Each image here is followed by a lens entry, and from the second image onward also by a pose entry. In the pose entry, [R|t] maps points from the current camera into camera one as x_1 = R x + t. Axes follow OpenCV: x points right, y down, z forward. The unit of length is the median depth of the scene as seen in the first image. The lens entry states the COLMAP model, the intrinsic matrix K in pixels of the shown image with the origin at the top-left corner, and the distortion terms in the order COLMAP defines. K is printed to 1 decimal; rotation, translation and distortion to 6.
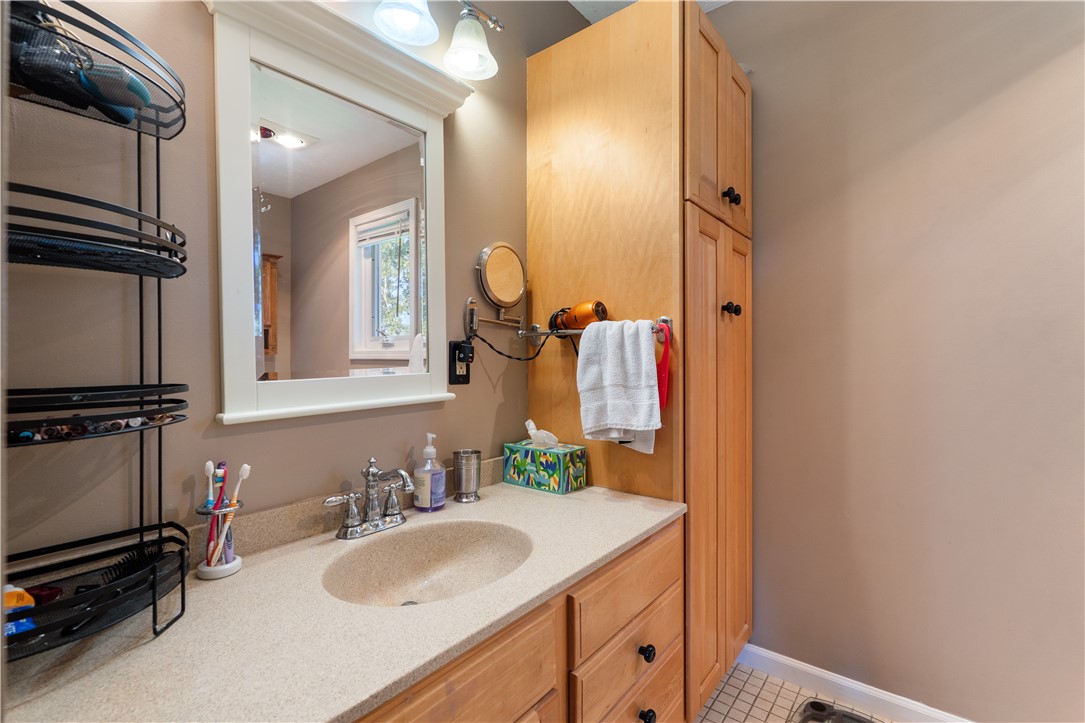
lens RADIAL K [[483.2, 0, 543.8], [0, 483.2, 362.7], [0, 0, 1]] dist [-0.005553, 0.000197]
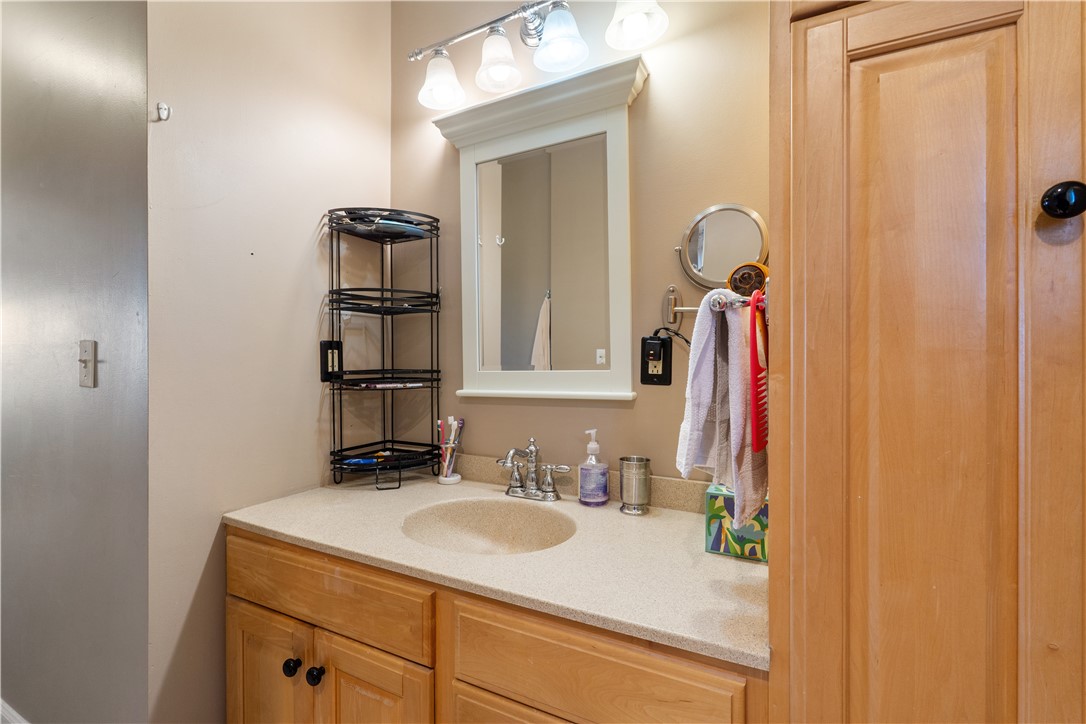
lens RADIAL K [[483.6, 0, 545.0], [0, 483.6, 357.5], [0, 0, 1]] dist [-0.005553, 0.000197]
pose [[0.197357, 0.004615, -0.980321, 0.704387], [-0.005929, 0.999976, 0.003514, -0.008312], [0.980314, 0.005119, 0.197380, 0.659204]]
